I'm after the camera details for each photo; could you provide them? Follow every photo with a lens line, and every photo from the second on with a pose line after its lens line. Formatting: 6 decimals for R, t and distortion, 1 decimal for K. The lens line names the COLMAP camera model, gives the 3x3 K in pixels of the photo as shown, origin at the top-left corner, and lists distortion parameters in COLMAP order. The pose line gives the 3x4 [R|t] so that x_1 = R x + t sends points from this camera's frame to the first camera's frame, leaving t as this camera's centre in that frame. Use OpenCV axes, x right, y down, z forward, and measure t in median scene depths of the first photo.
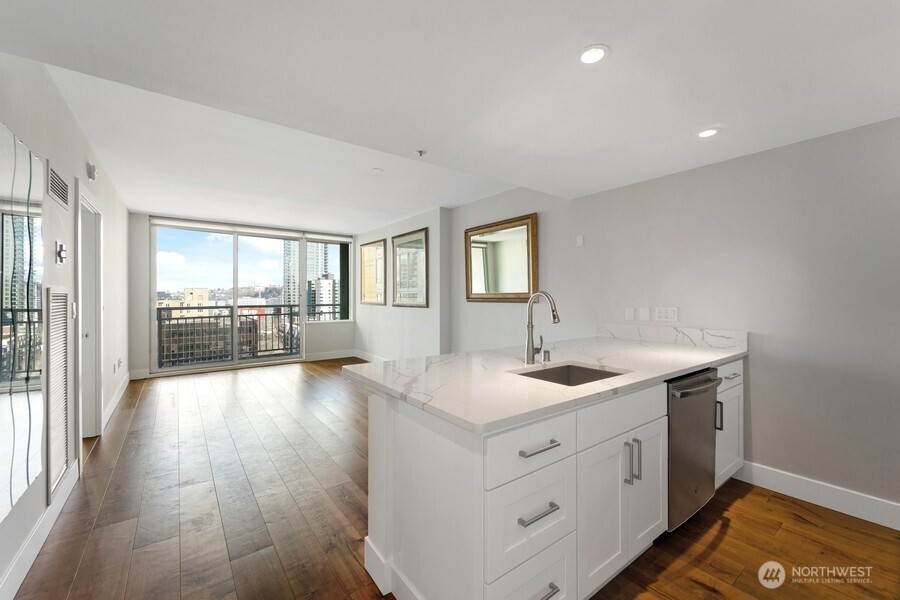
lens RADIAL K [[364.9, 0, 454.1], [0, 364.9, 299.5], [0, 0, 1]] dist [-0.000253, -0.000028]
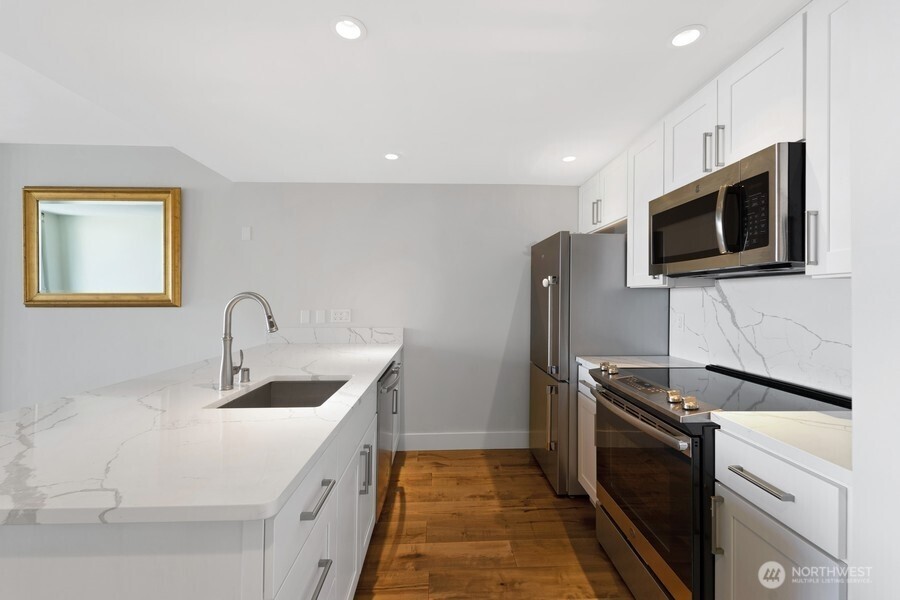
lens RADIAL K [[366.9, 0, 452.6], [0, 366.9, 296.5], [0, 0, 1]] dist [0.002262, 0.000068]
pose [[0.572285, 0.006008, 0.820033, -0.137205], [0.005138, 0.999927, -0.010912, -0.002508], [-0.820038, 0.010459, 0.572213, 0.187636]]
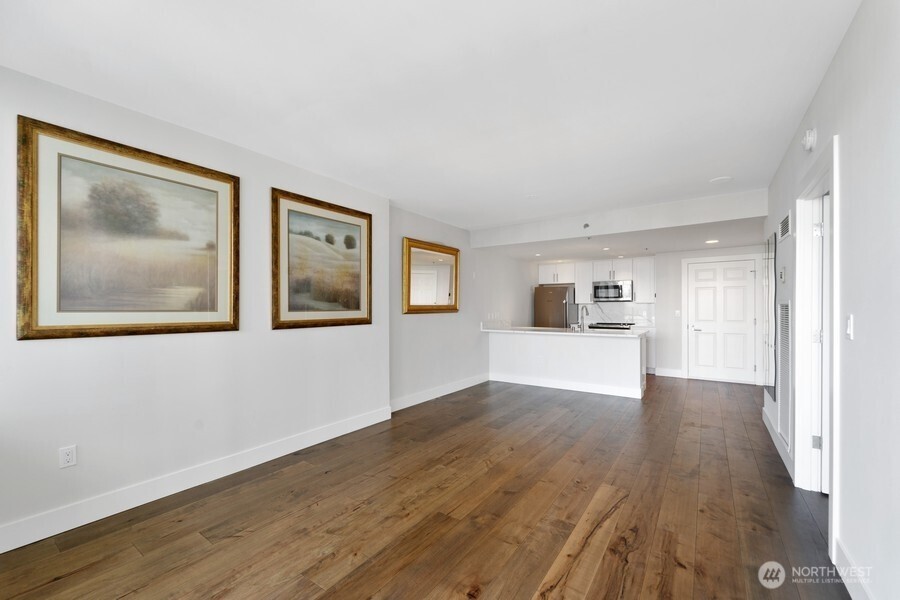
lens RADIAL K [[373.4, 0, 452.7], [0, 373.4, 306.9], [0, 0, 1]] dist [0.001228, 0.000098]
pose [[-0.313501, 0.003157, 0.949583, -2.187712], [0.010922, 0.999940, 0.000282, -0.022066], [-0.949525, 0.010459, -0.313517, 2.805755]]
